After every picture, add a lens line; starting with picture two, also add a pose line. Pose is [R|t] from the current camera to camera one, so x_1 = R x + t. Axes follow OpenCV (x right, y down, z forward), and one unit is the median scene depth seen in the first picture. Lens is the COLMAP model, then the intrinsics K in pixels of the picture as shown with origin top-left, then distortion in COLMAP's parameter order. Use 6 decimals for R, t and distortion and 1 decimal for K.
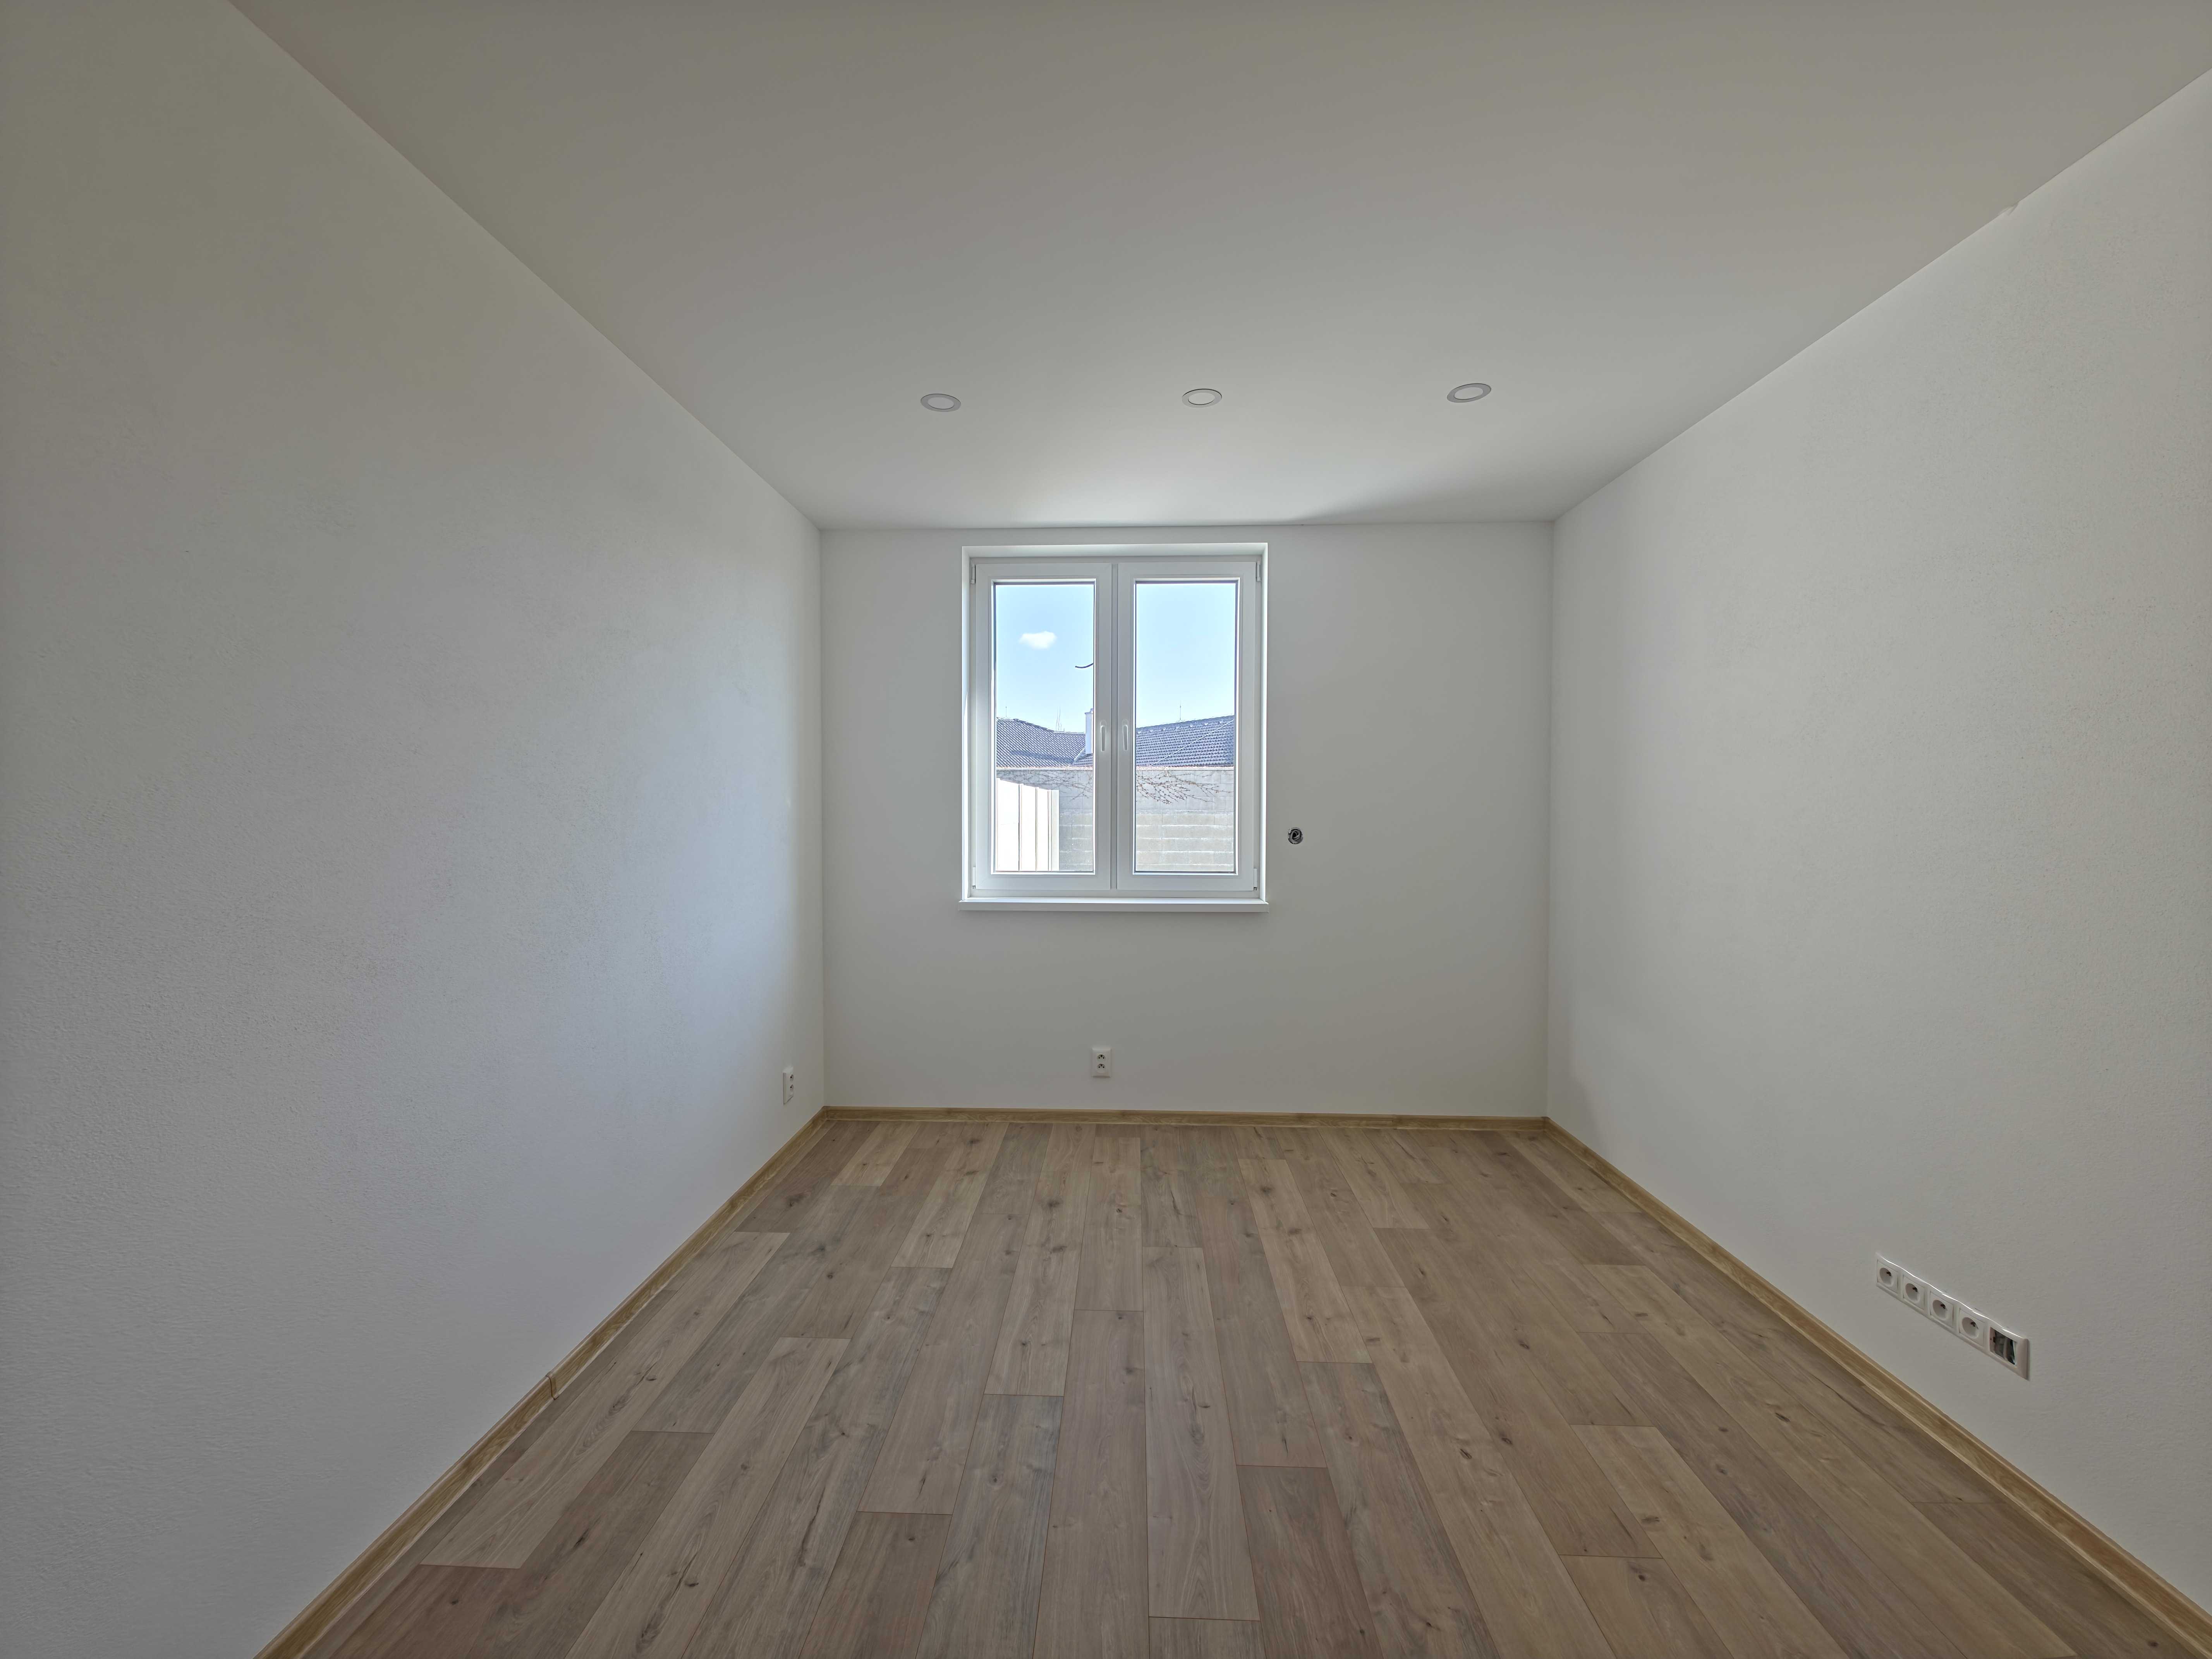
lens RADIAL K [[876.1, 0, 1105.7], [0, 876.1, 825.8], [0, 0, 1]] dist [0.002271, -0.004006]
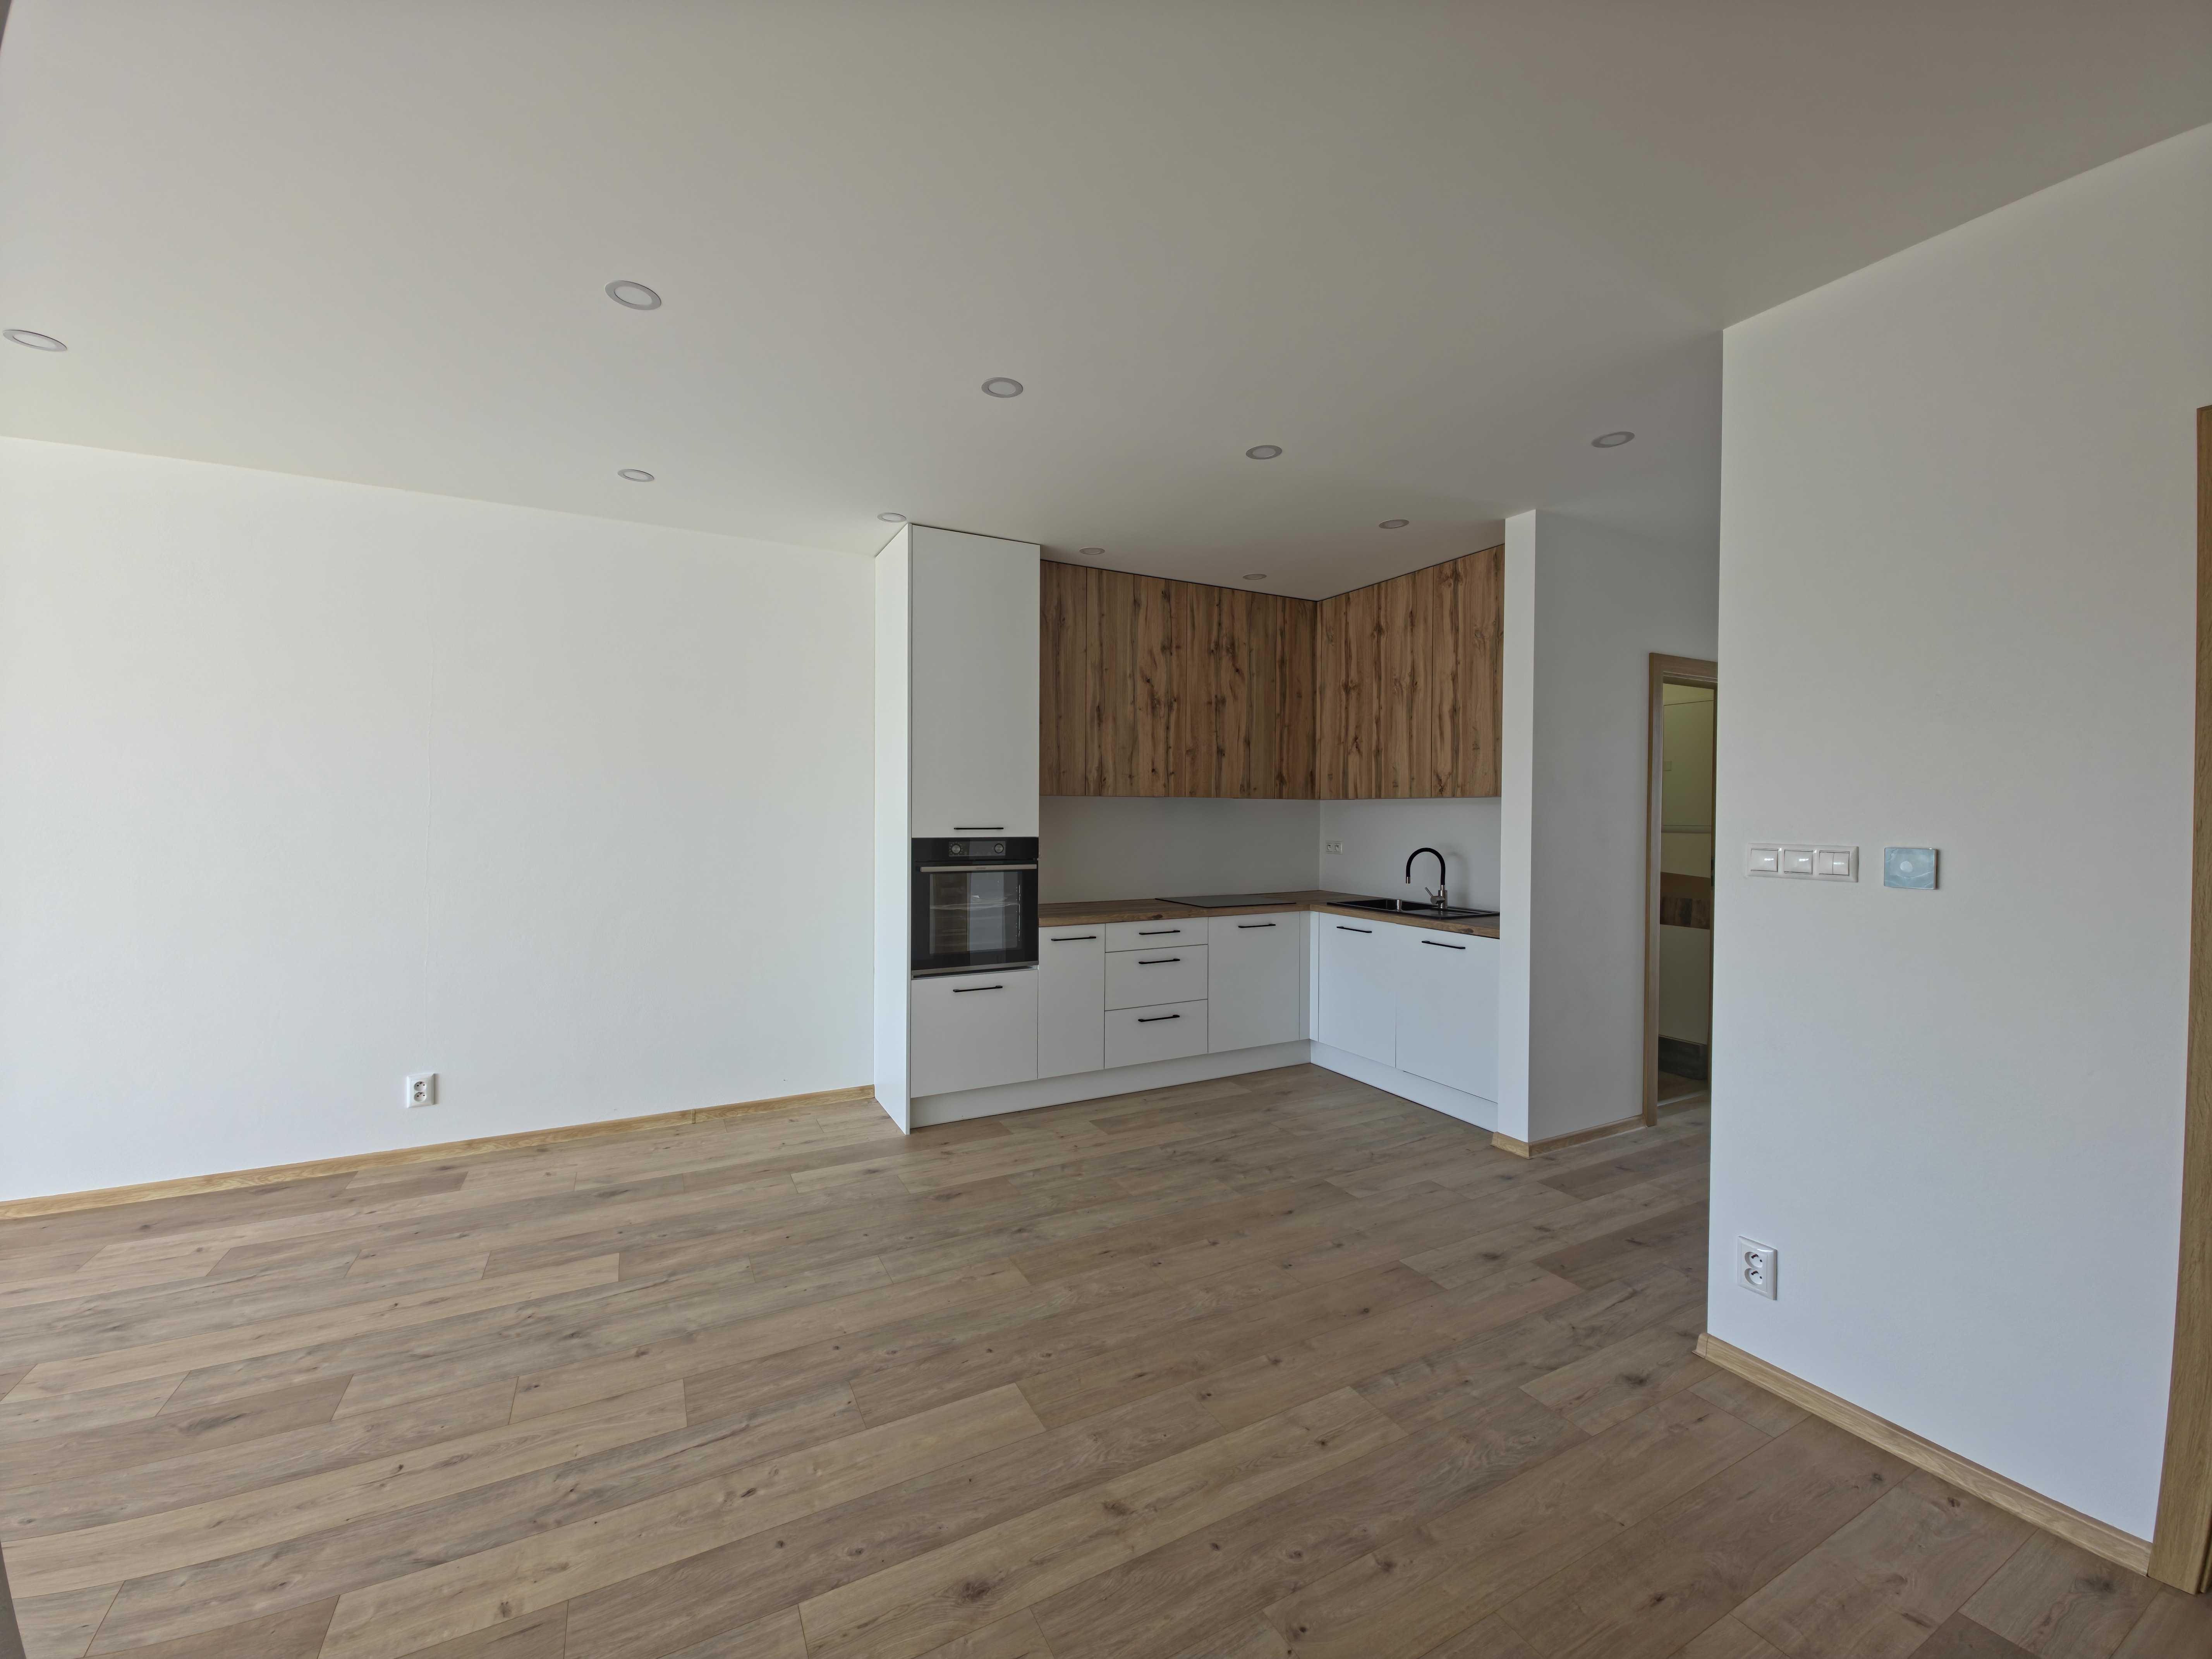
lens RADIAL K [[876.1, 0, 1109.4], [0, 876.1, 830.6], [0, 0, 1]] dist [0.002271, -0.004006]
pose [[-0.498483, -0.022736, 0.866601, -0.183221], [0.012217, 0.999373, 0.033246, -0.020189], [-0.866813, 0.027160, -0.497893, 1.261109]]
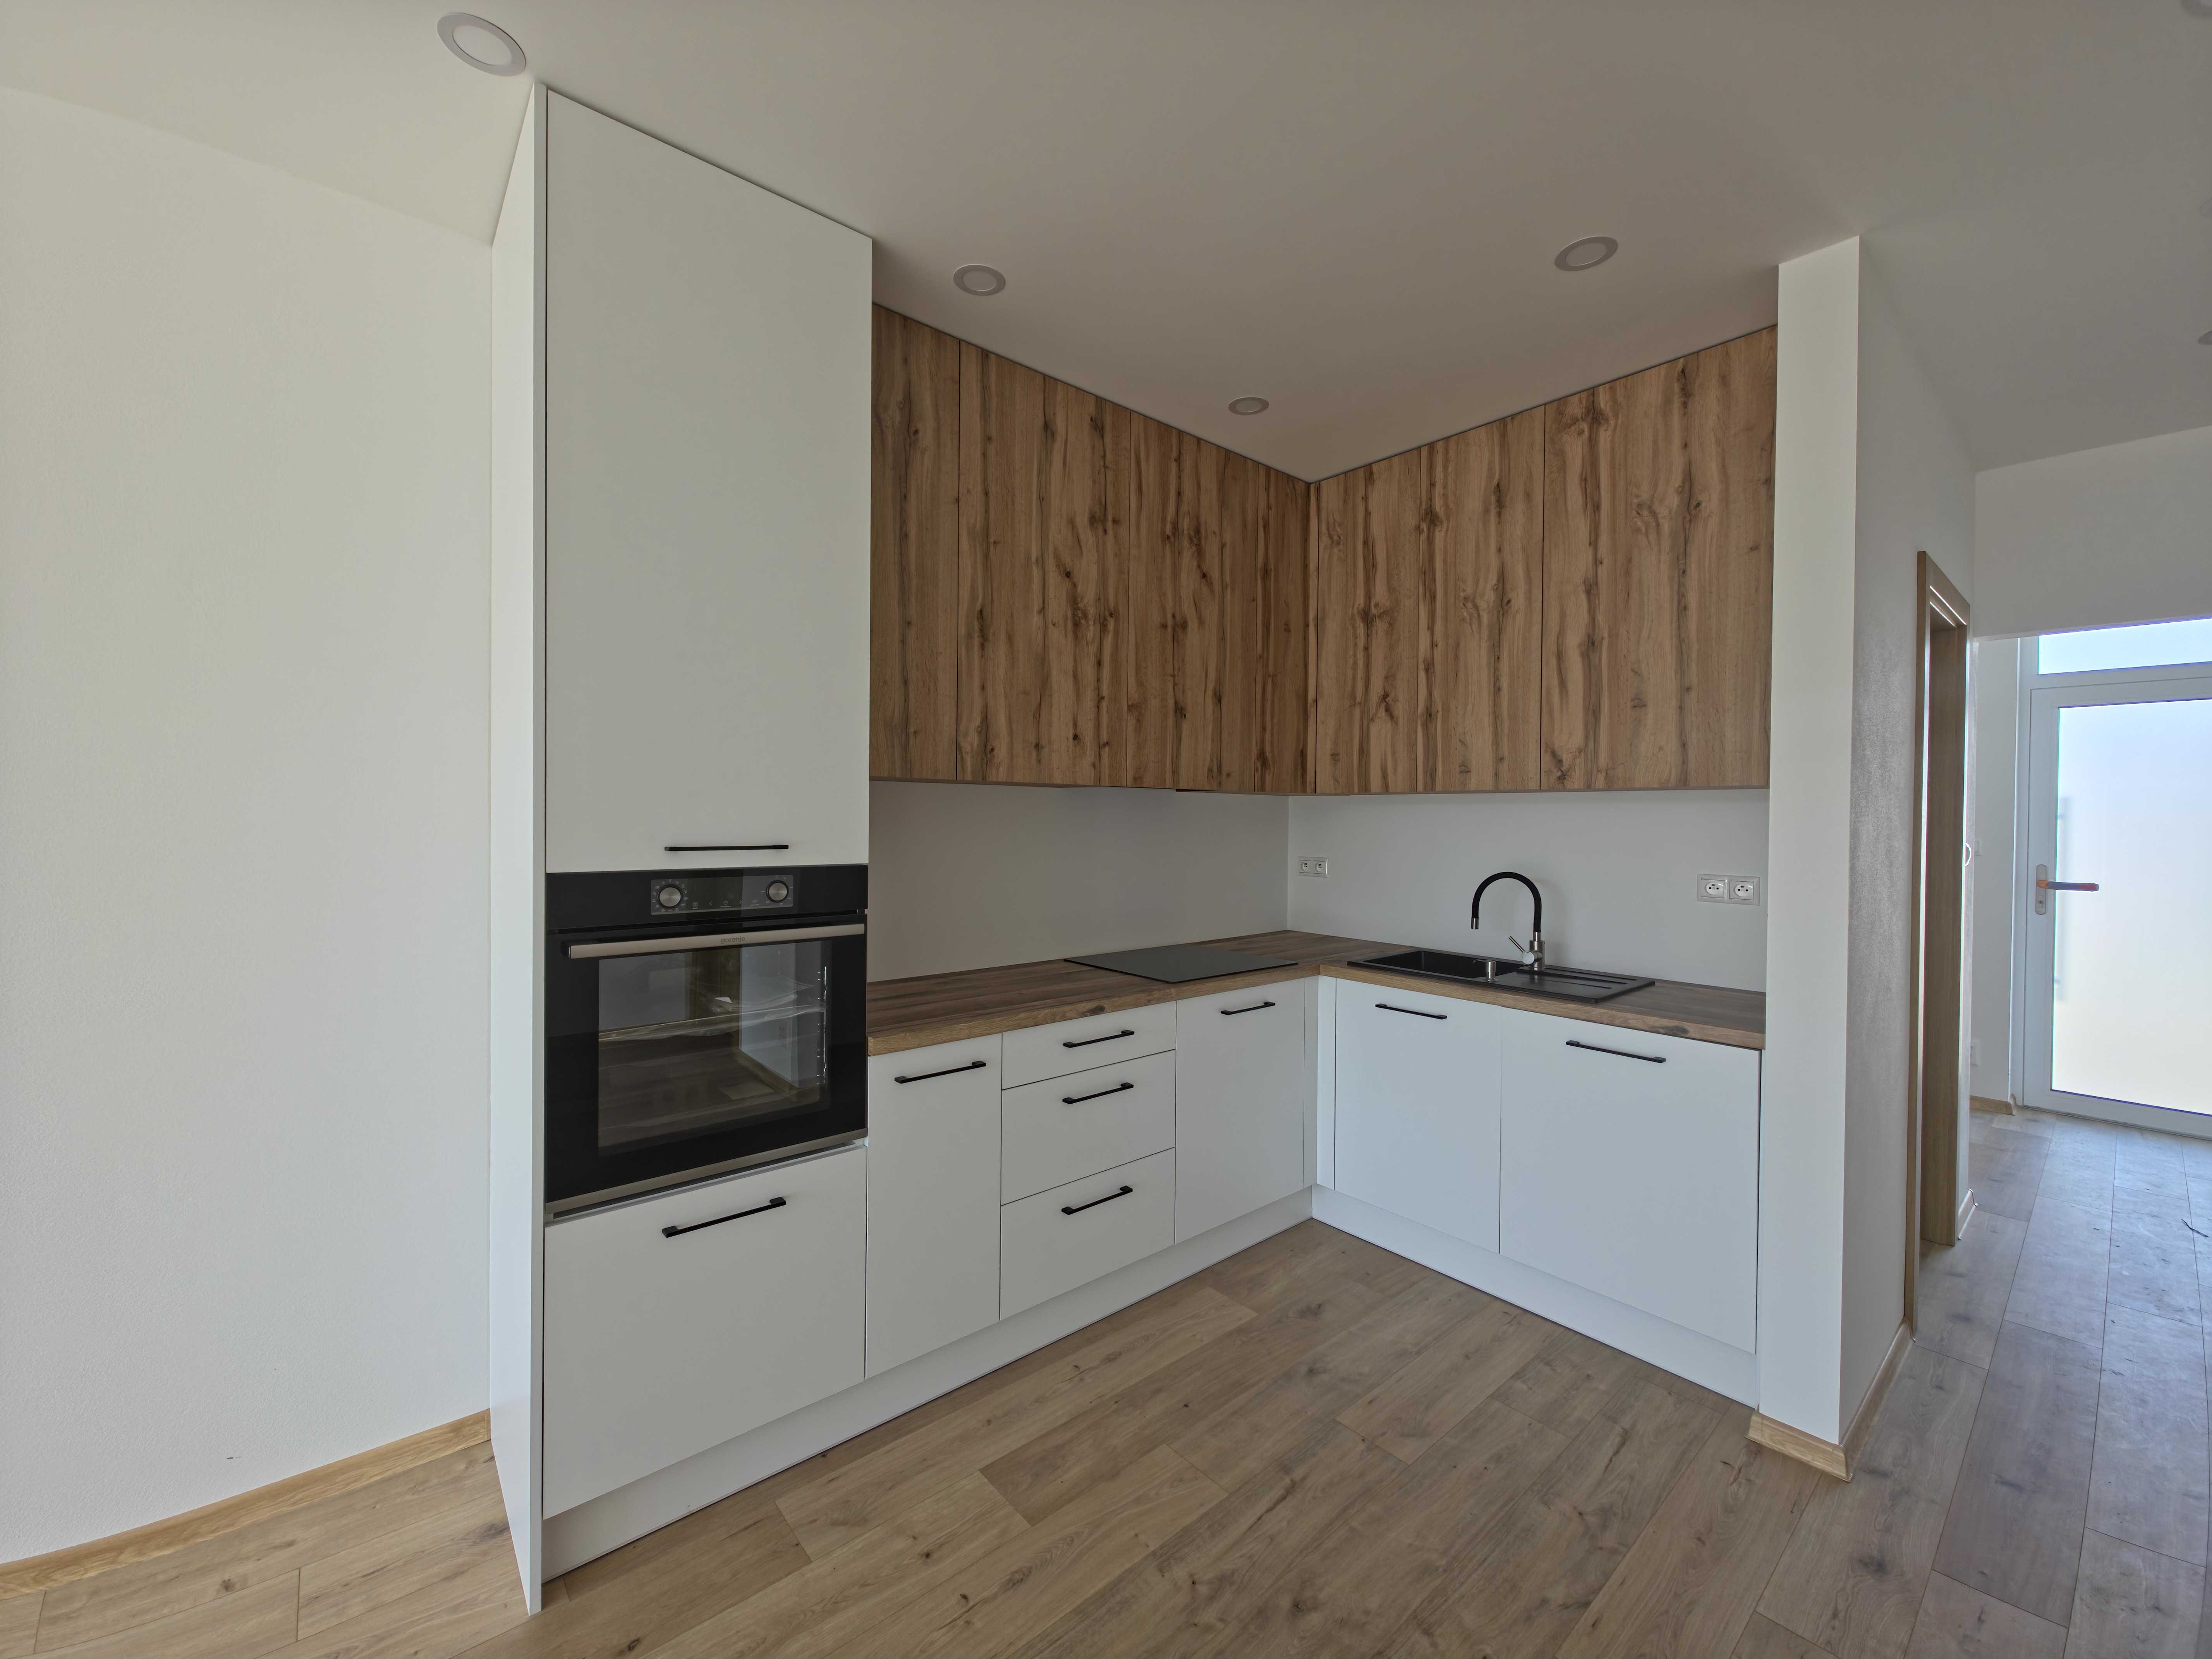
lens RADIAL K [[876.1, 0, 1101.3], [0, 876.1, 825.8], [0, 0, 1]] dist [0.002271, -0.004006]
pose [[-0.668340, -0.017514, 0.743650, 0.899156], [0.005262, 0.999586, 0.028270, -0.005982], [-0.743838, 0.022807, -0.667971, 0.787410]]
